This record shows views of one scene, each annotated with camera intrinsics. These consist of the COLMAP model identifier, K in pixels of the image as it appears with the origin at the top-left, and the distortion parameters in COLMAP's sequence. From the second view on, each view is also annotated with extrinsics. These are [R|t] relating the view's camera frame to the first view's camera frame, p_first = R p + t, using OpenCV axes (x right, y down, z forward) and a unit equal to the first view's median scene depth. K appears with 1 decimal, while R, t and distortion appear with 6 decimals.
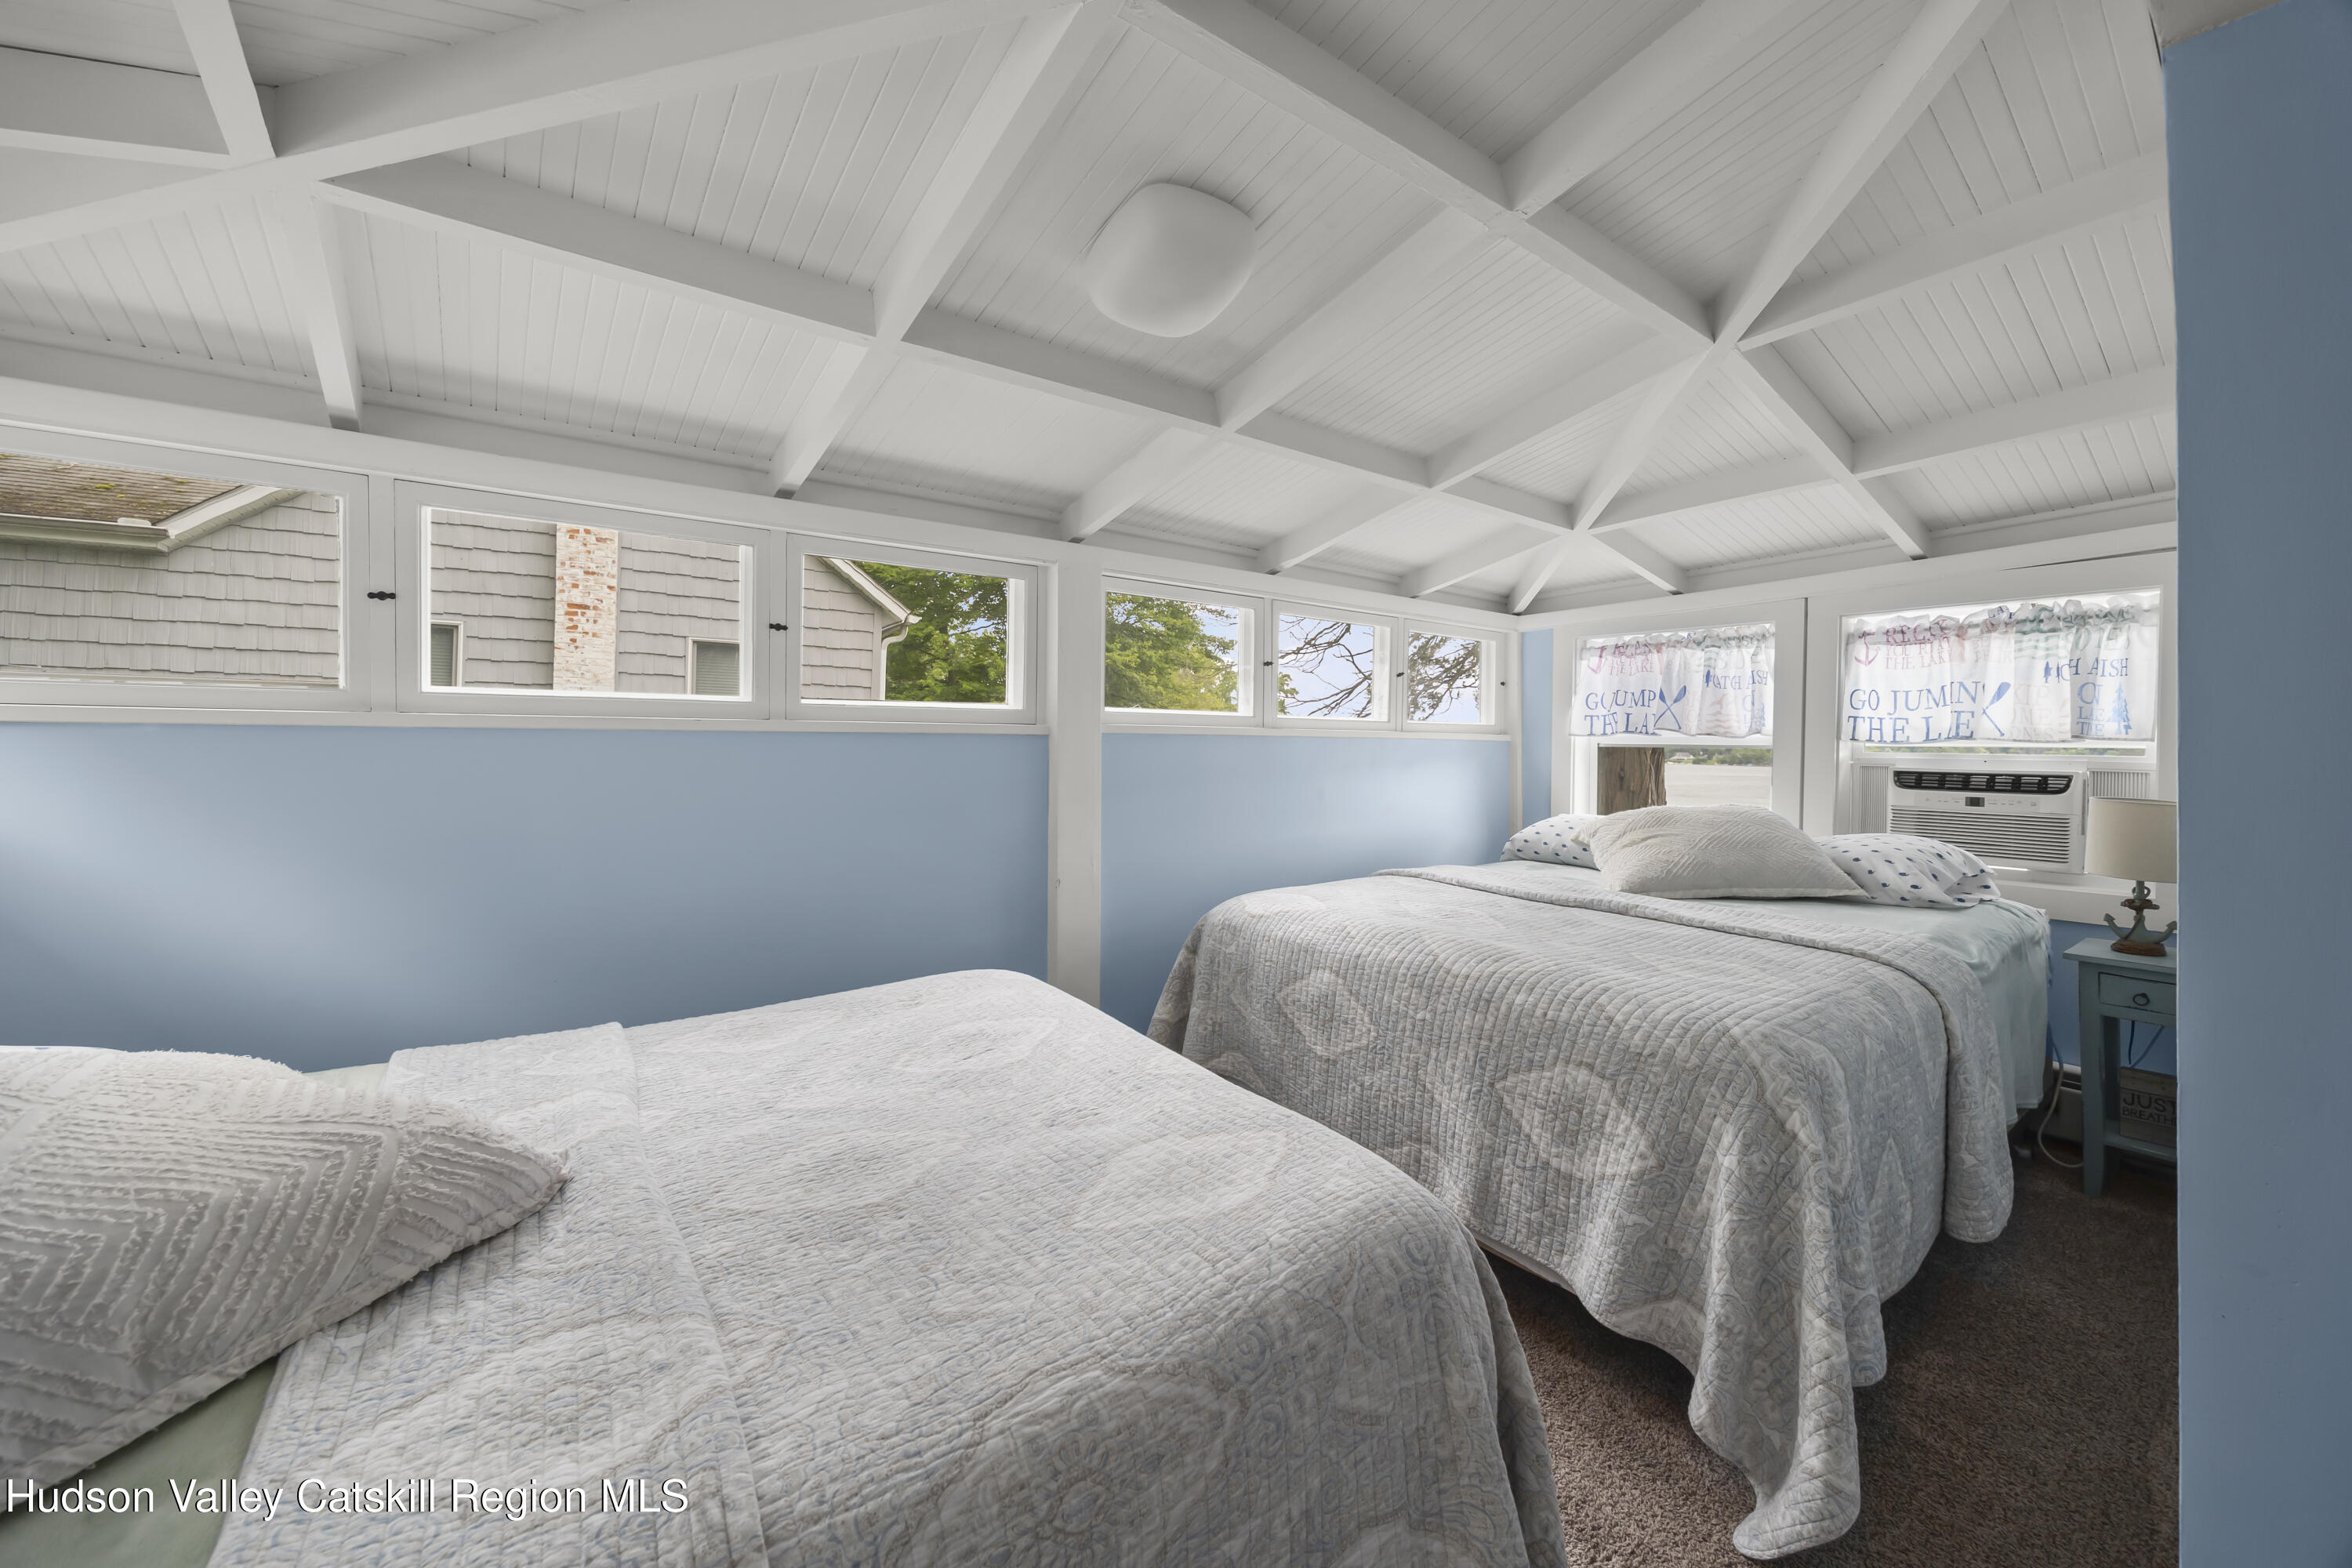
lens RADIAL K [[916.0, 0, 1172.3], [0, 916.0, 752.7], [0, 0, 1]] dist [0.000203, 0.000109]
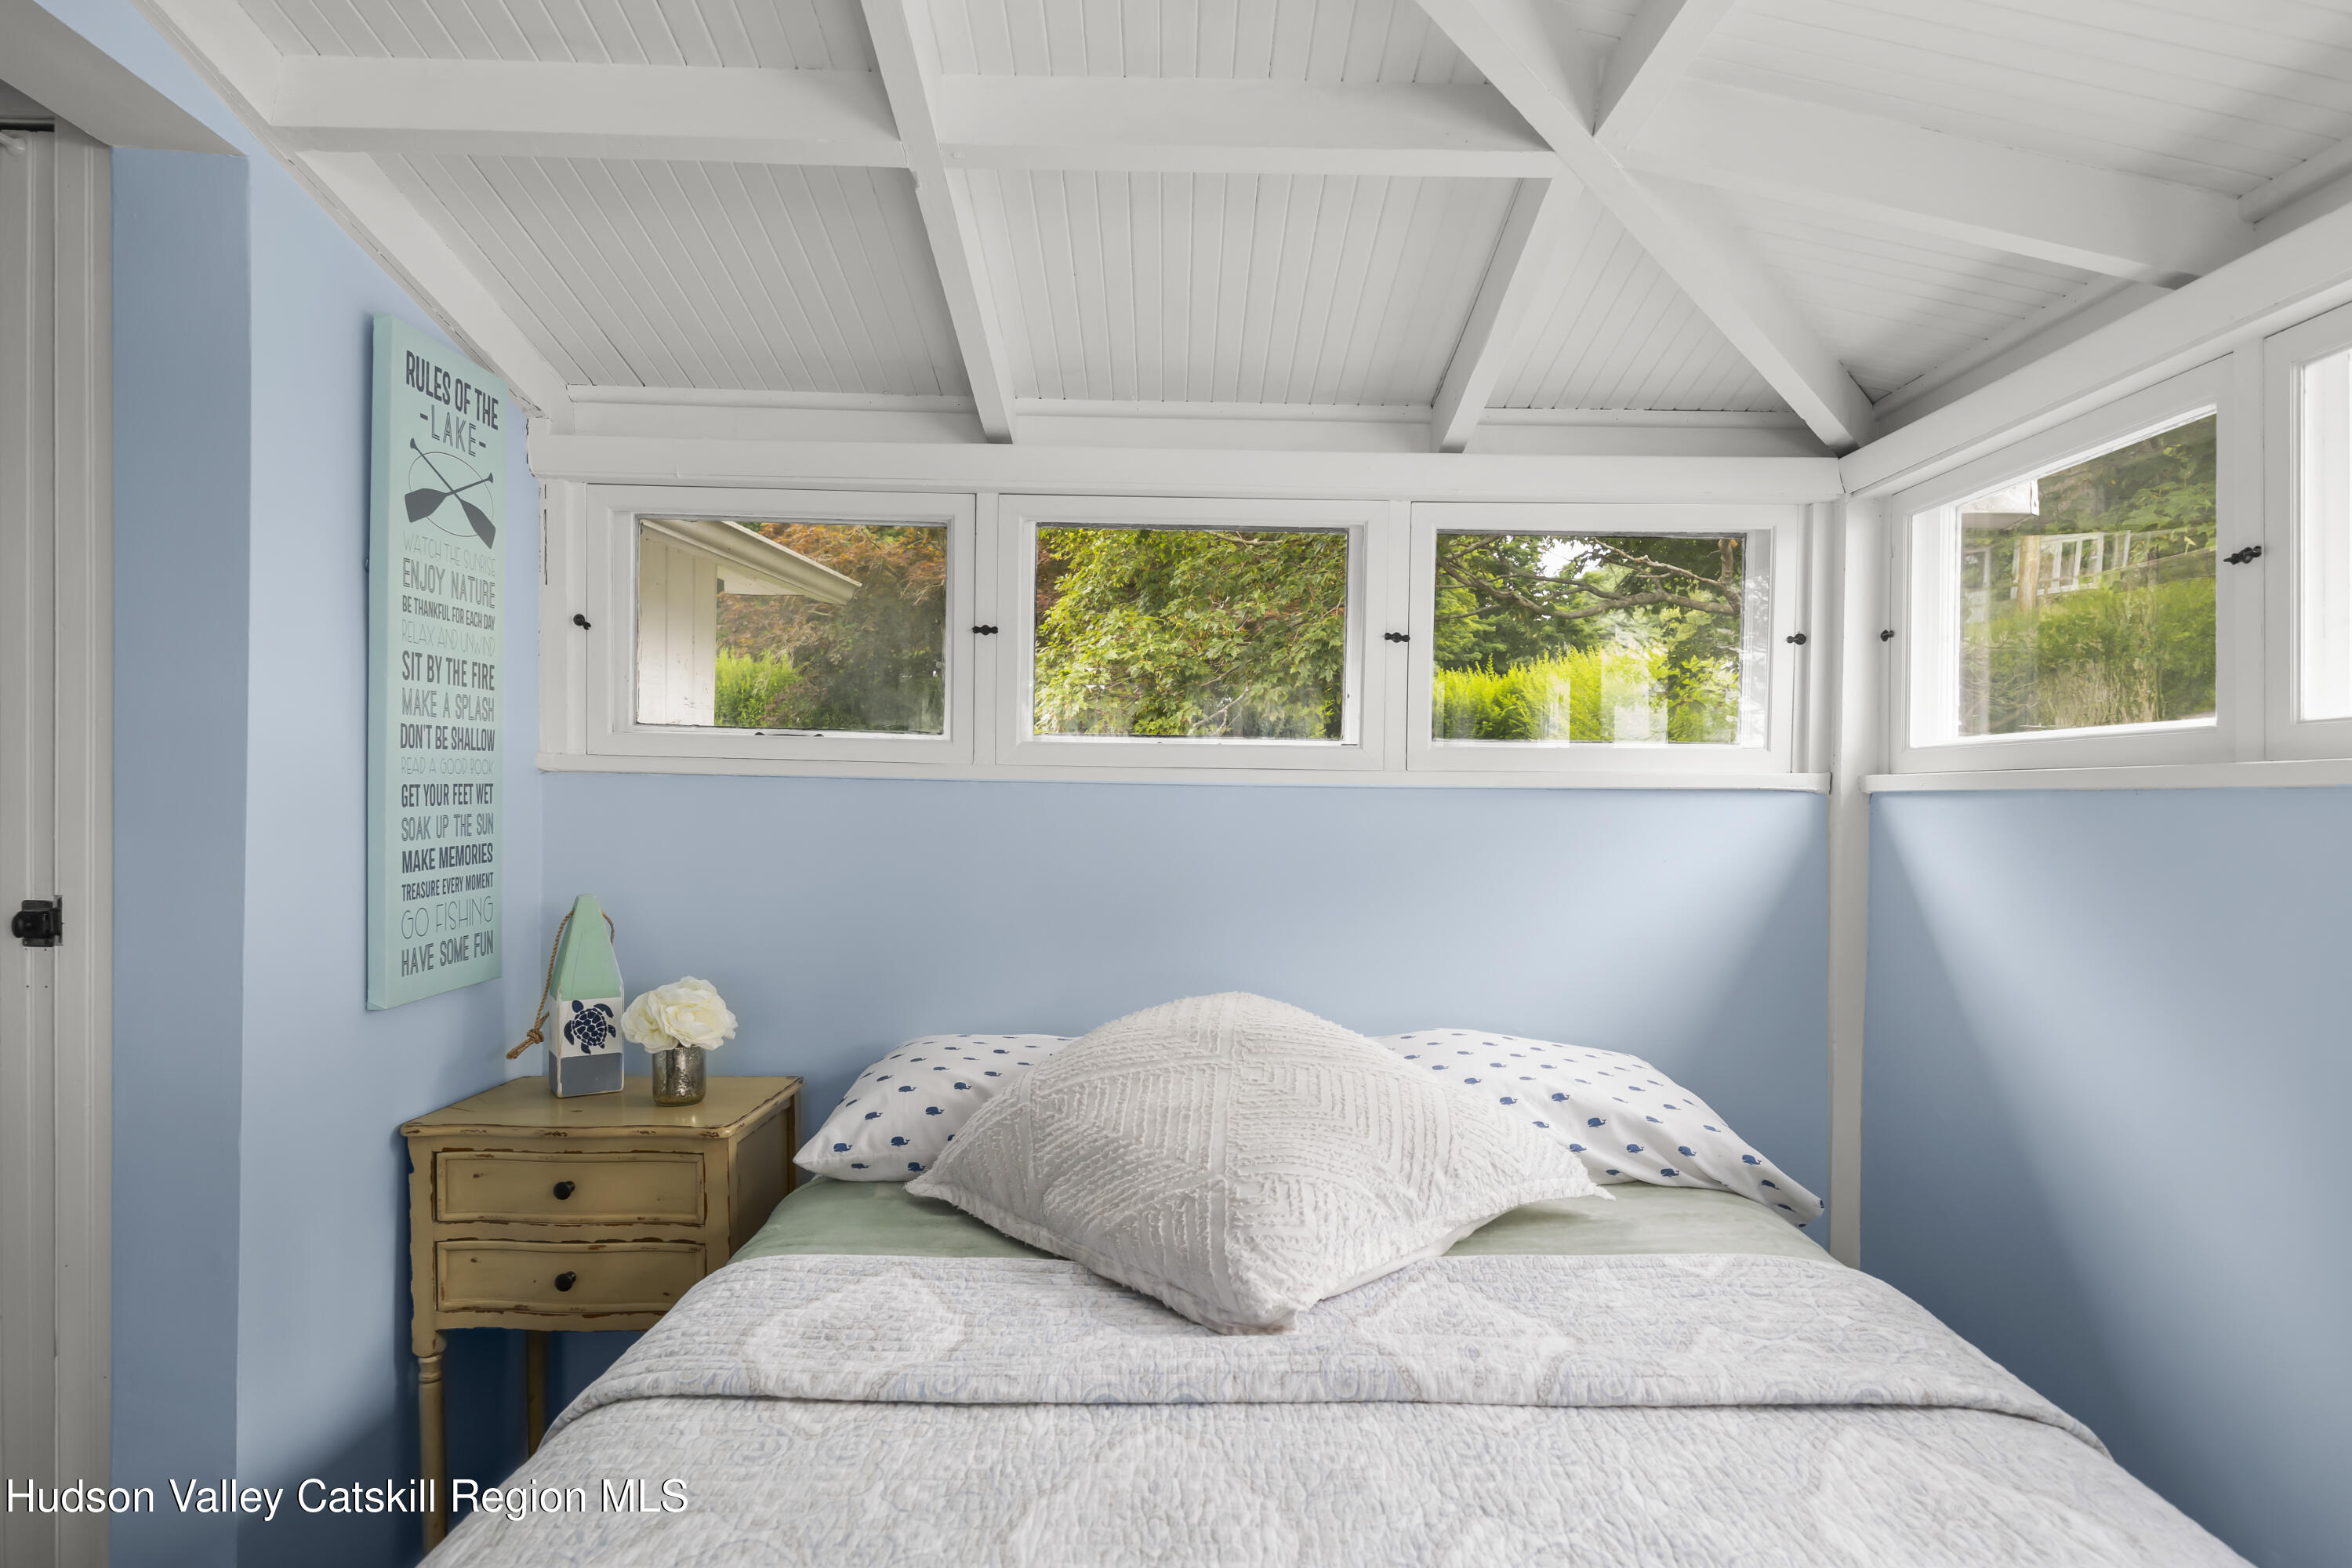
lens RADIAL K [[1345.7, 0, 1176.0], [0, 1345.7, 784.0], [0, 0, 1]] dist [-0.000583, -0.000084]
pose [[-0.616401, -0.015151, -0.787287, 0.361471], [-0.021034, 0.999775, -0.002771, -0.019322], [0.787152, 0.014851, -0.616581, 1.795991]]
